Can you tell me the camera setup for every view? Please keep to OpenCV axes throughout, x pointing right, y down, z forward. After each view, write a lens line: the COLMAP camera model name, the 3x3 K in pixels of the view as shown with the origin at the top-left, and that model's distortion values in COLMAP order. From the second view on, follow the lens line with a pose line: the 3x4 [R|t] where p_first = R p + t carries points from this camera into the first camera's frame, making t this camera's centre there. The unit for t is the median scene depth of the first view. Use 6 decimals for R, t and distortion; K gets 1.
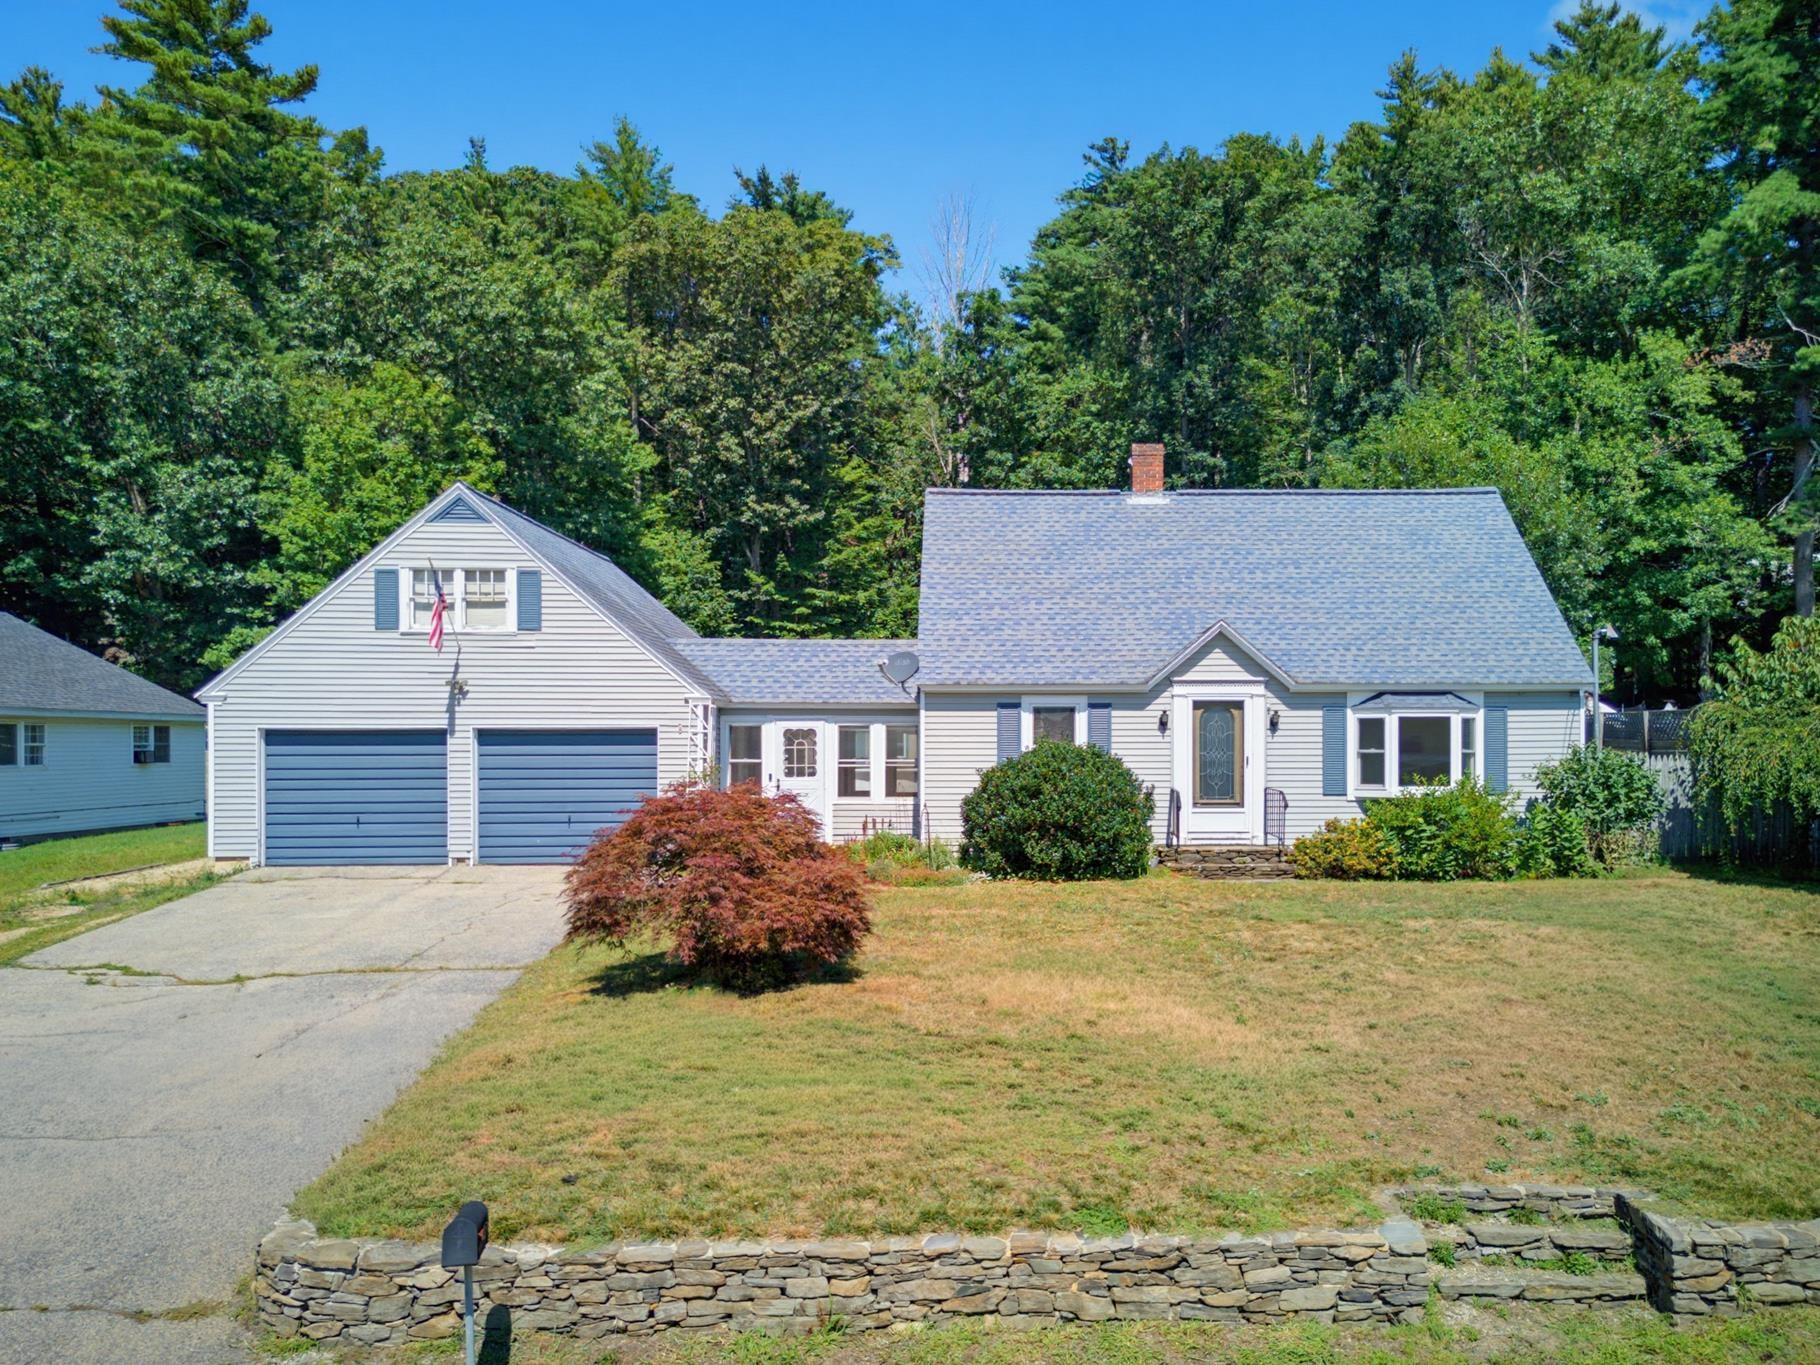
lens RADIAL K [[1475.2, 0, 1038.1], [0, 1475.2, 735.7], [0, 0, 1]] dist [0.046300, -0.007441]
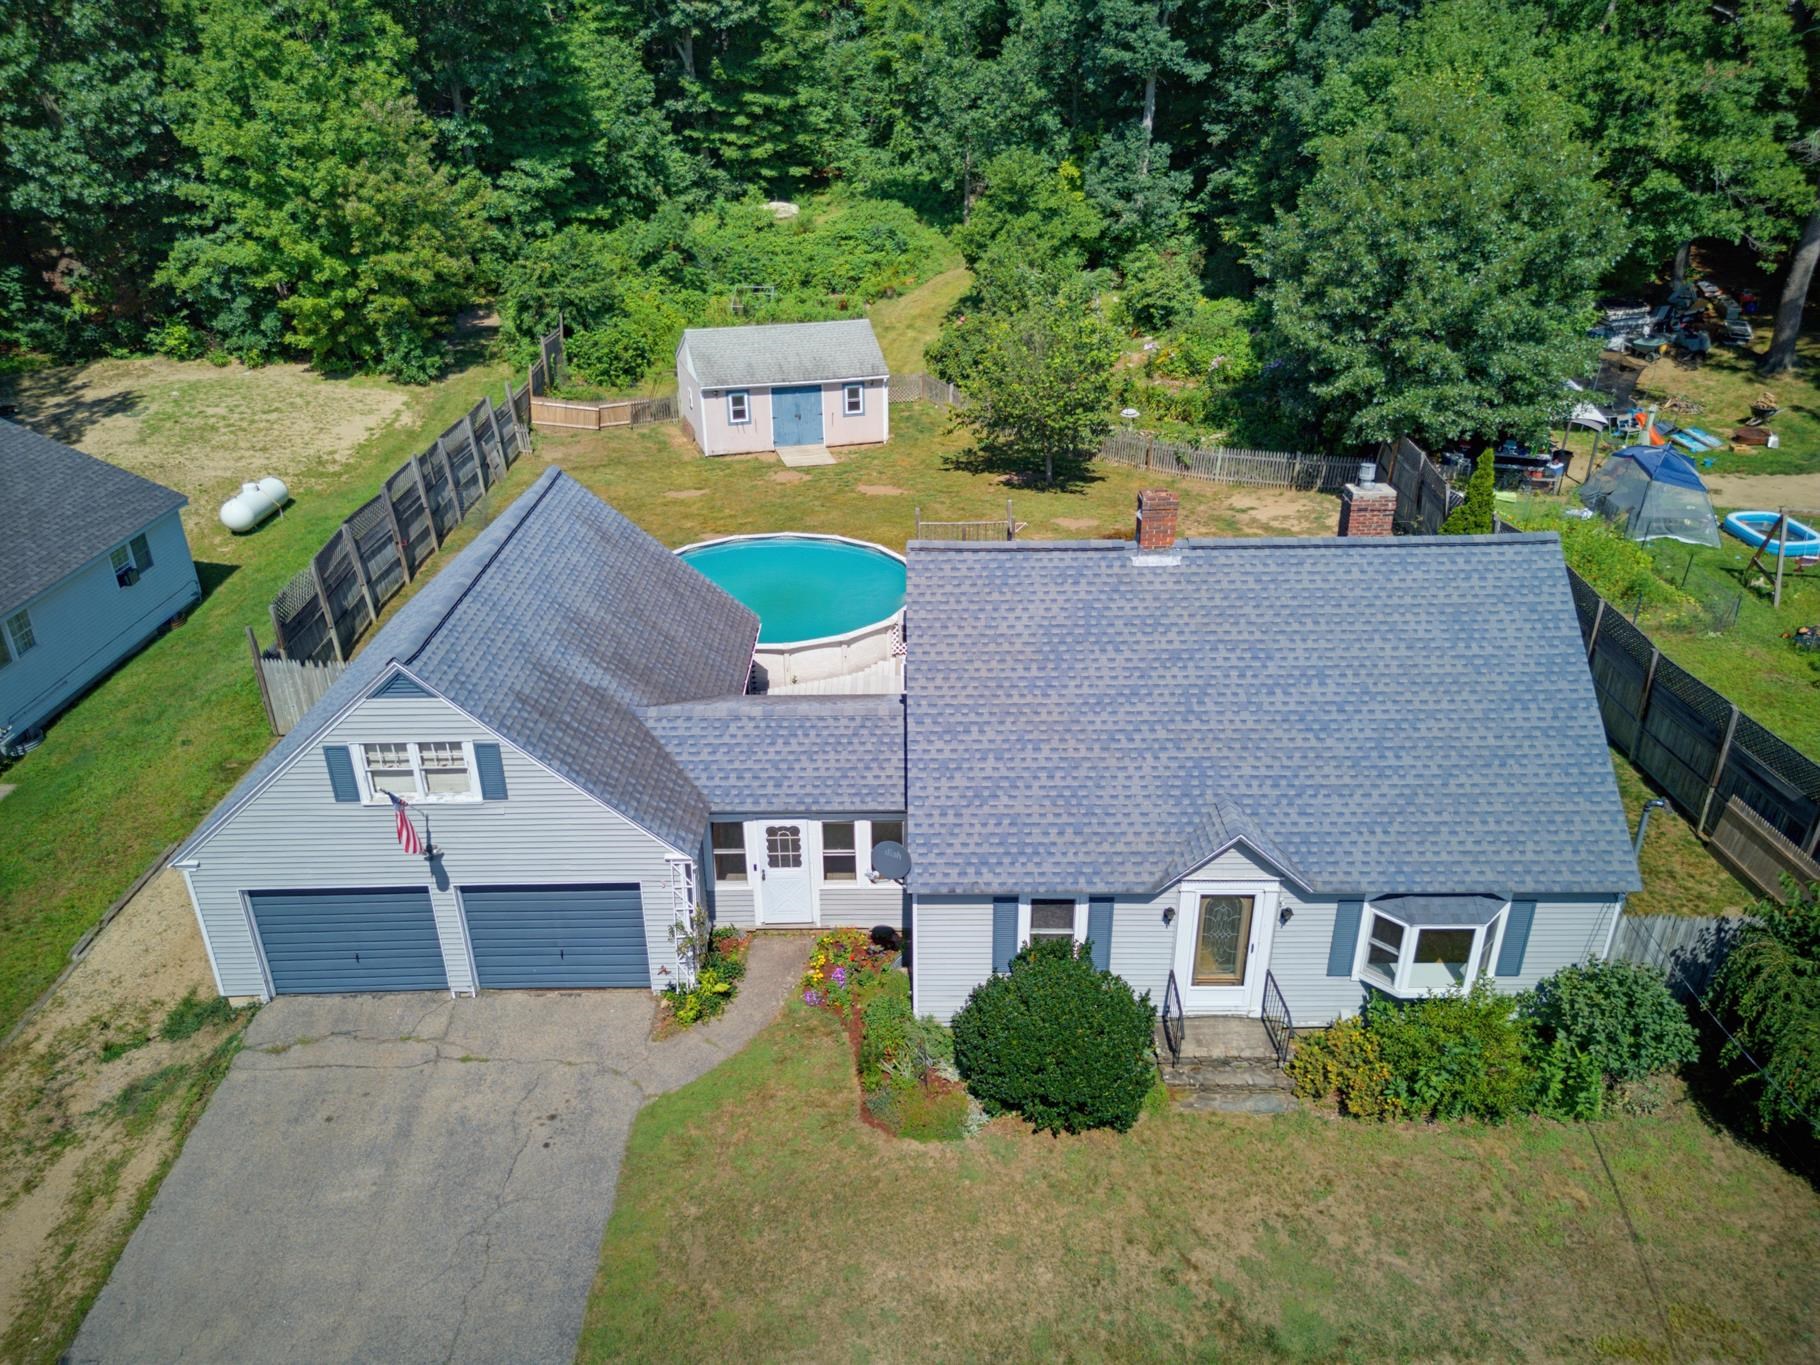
lens RADIAL K [[1290.3, 0, 908.3], [0, 1290.3, 671.1], [0, 0, 1]] dist [0.068069, -0.060824]
pose [[0.999181, 0.012398, -0.038516, -0.049851], [0.005987, 0.896113, 0.443785, -0.504991], [0.040016, -0.443652, 0.895305, 0.304965]]
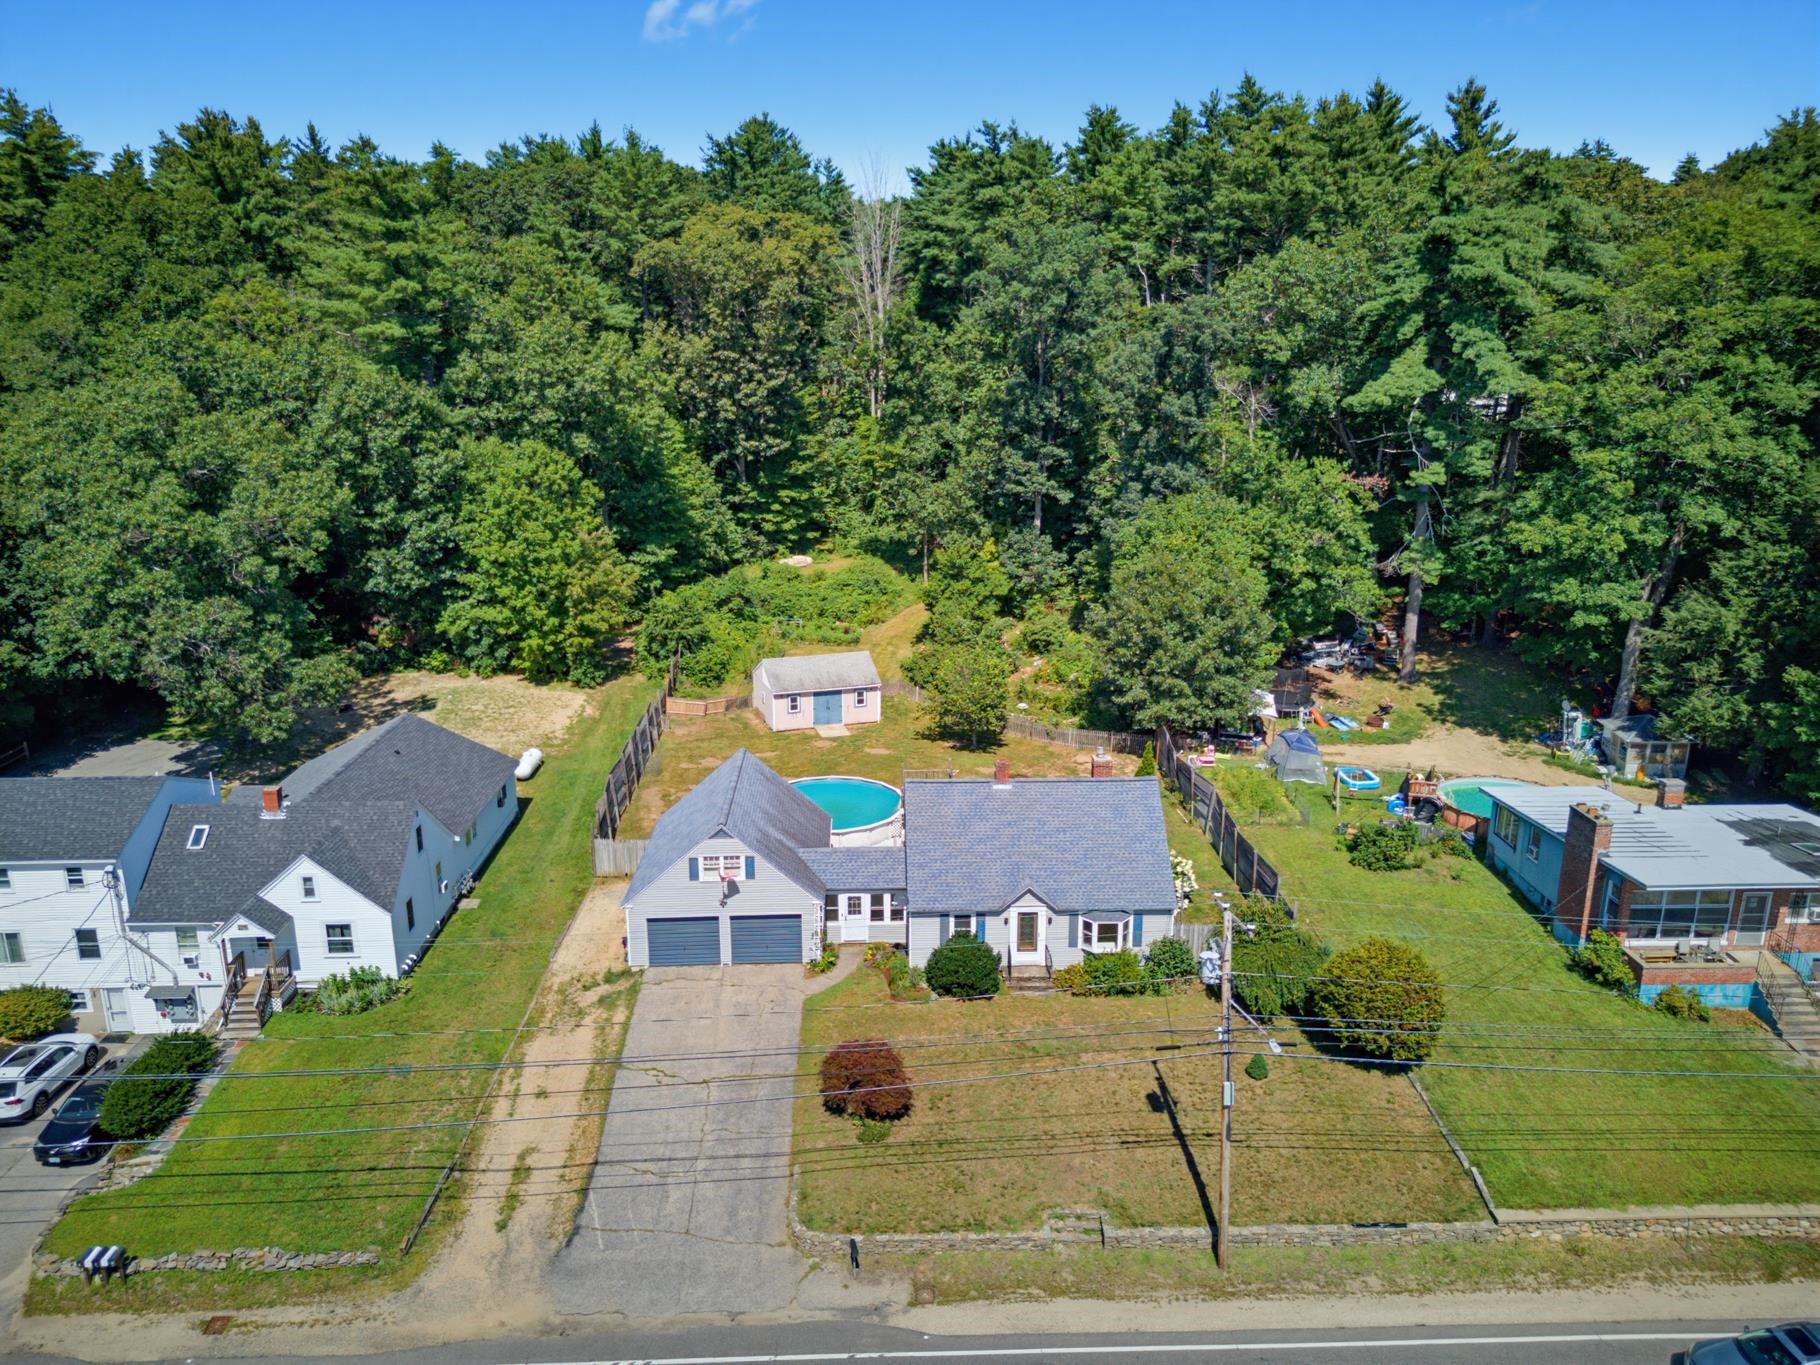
lens RADIAL K [[1279.3, 0, 910.0], [0, 1279.3, 682.5], [0, 0, 1]] dist [0.067213, -0.071145]
pose [[0.999960, 0.004244, -0.007831, -0.060525], [-0.001915, 0.961070, 0.276299, -0.969532], [0.008699, -0.276273, 0.961040, -0.953309]]
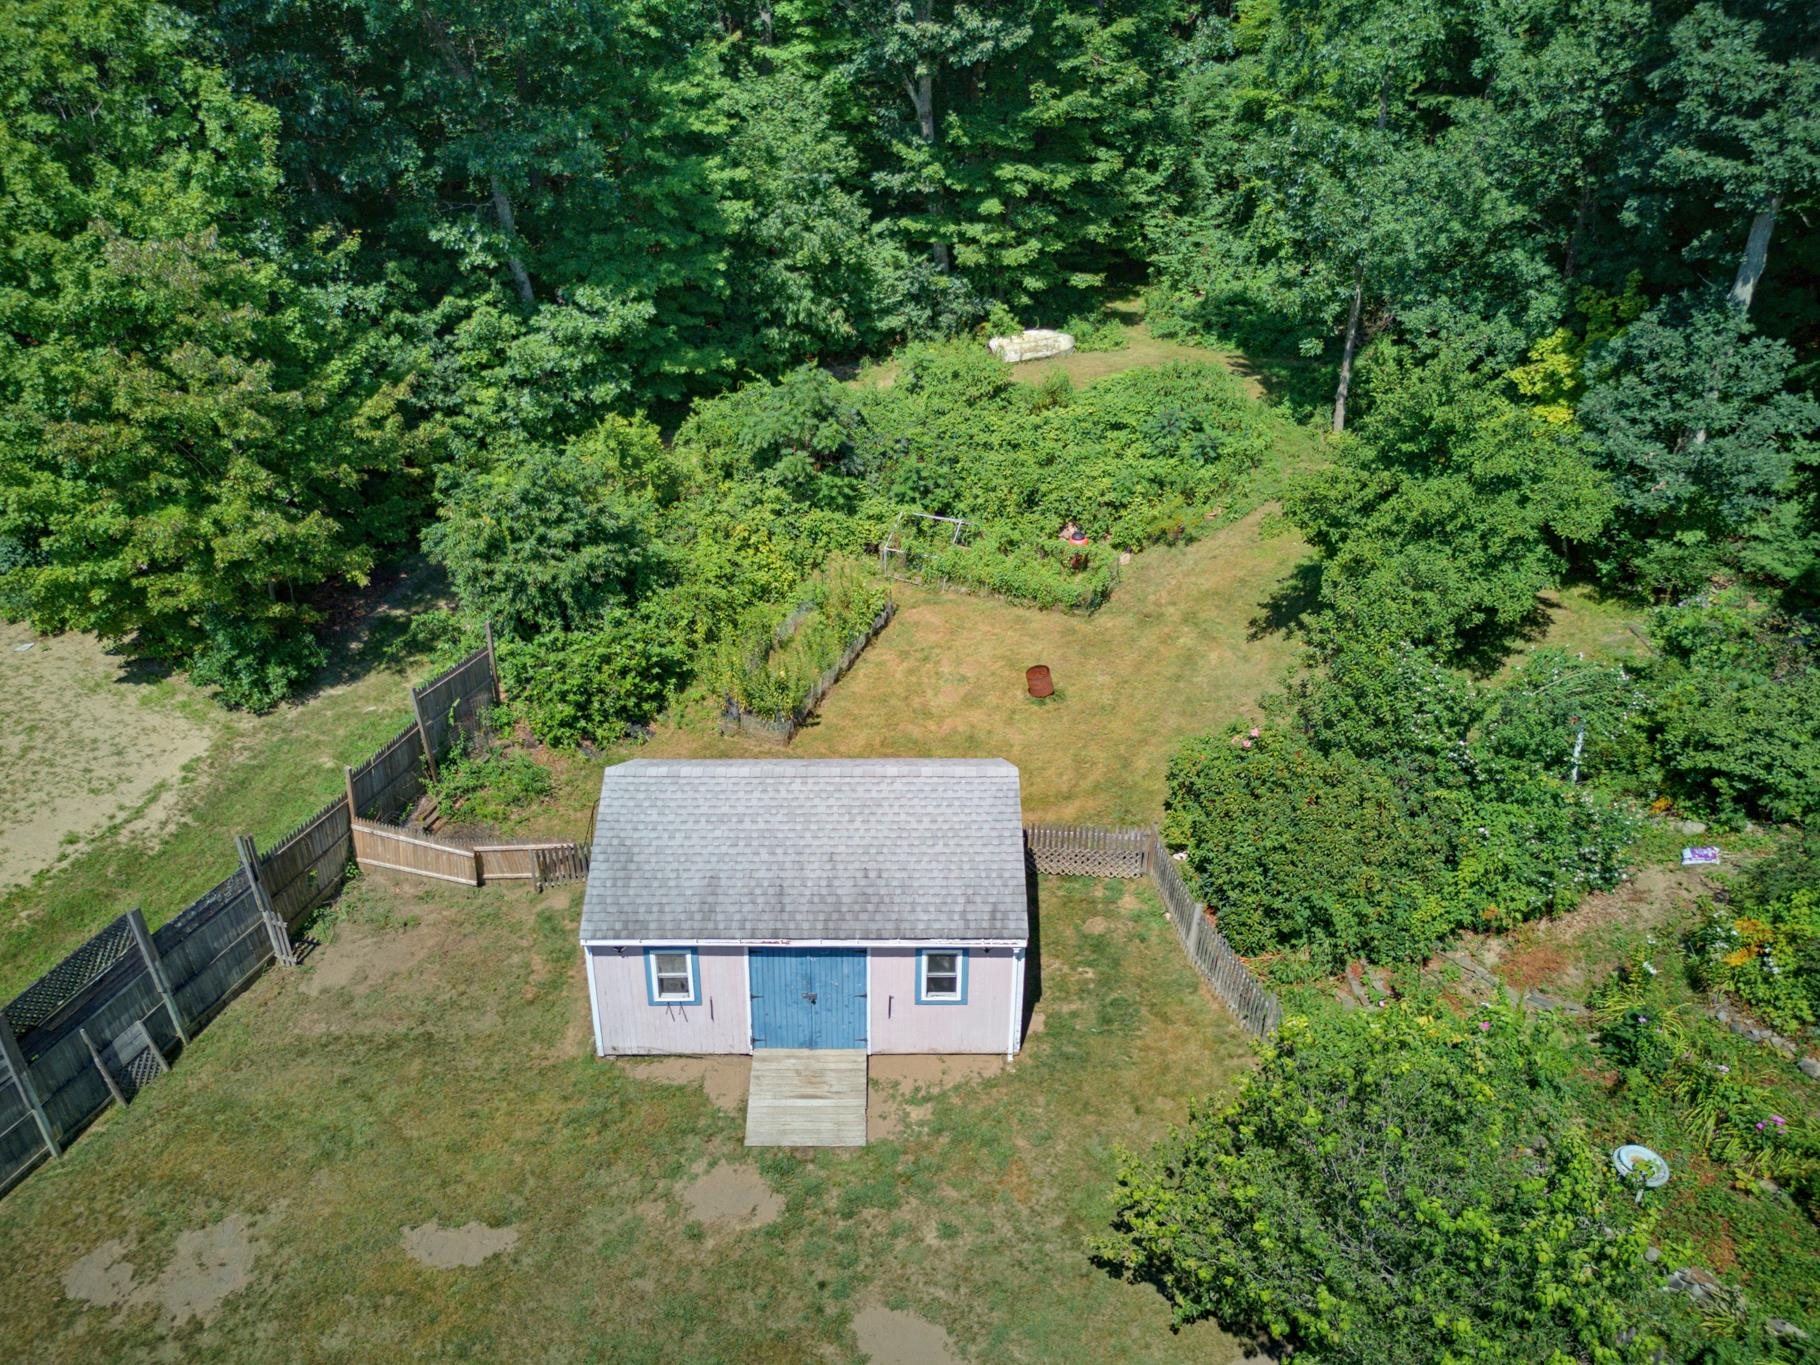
lens RADIAL K [[1315.6, 0, 909.5], [0, 1315.6, 676.3], [0, 0, 1]] dist [0.068987, -0.065906]
pose [[0.942595, 0.157031, -0.294714, -0.005515], [-0.005431, 0.889632, 0.456647, -0.581702], [0.333894, -0.428832, 0.839415, 1.636031]]
